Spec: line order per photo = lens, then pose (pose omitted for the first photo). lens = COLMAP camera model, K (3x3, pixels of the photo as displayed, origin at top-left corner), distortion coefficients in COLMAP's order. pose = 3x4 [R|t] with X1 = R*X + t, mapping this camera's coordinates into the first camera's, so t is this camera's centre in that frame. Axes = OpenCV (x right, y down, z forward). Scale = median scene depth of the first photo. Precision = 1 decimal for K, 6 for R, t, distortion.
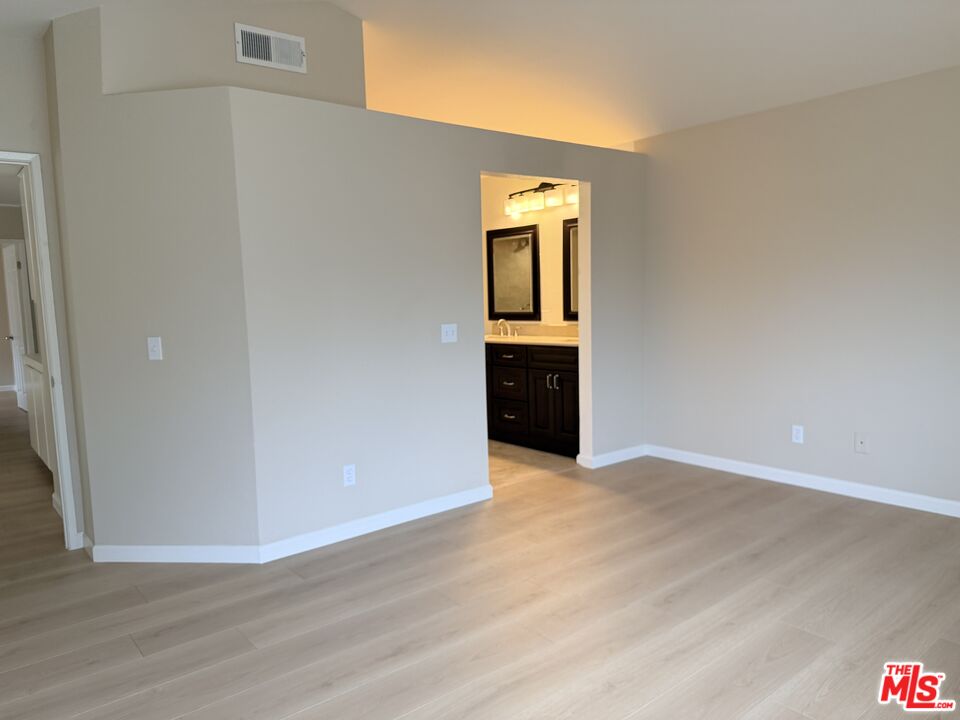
lens RADIAL K [[673.5, 0, 480.0], [0, 673.5, 360.0], [0, 0, 1]] dist [0.002175, -0.002552]
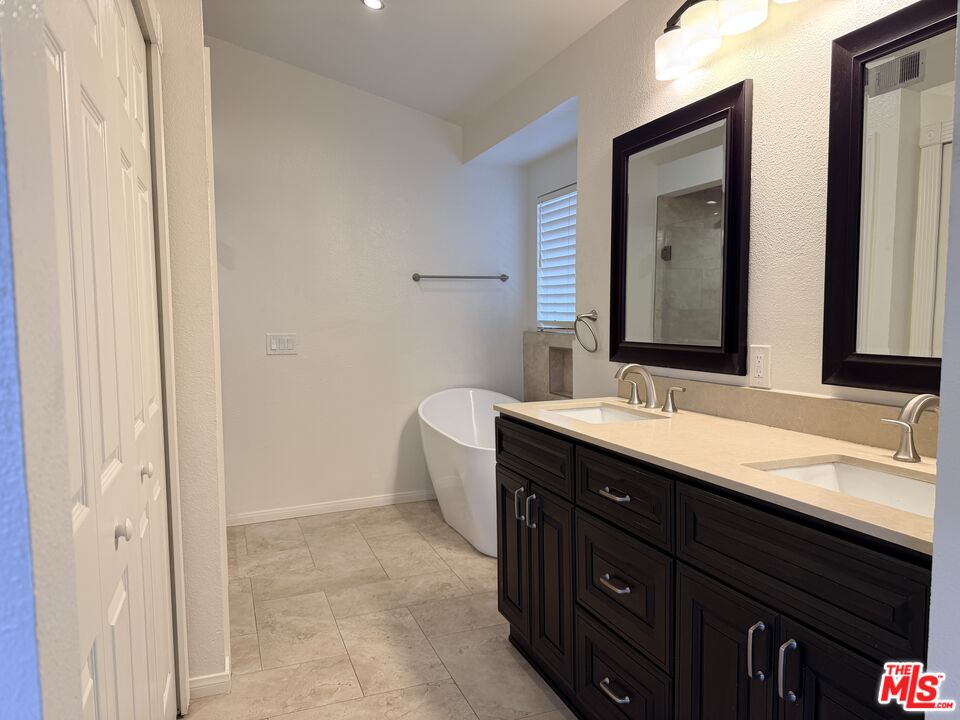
lens RADIAL K [[673.5, 0, 480.0], [0, 673.5, 360.0], [0, 0, 1]] dist [0.002175, -0.002552]
pose [[0.947139, 0.037570, -0.318615, 0.072583], [-0.046055, 0.998756, -0.019137, -0.053098], [0.317500, 0.032799, 0.947691, 0.651576]]
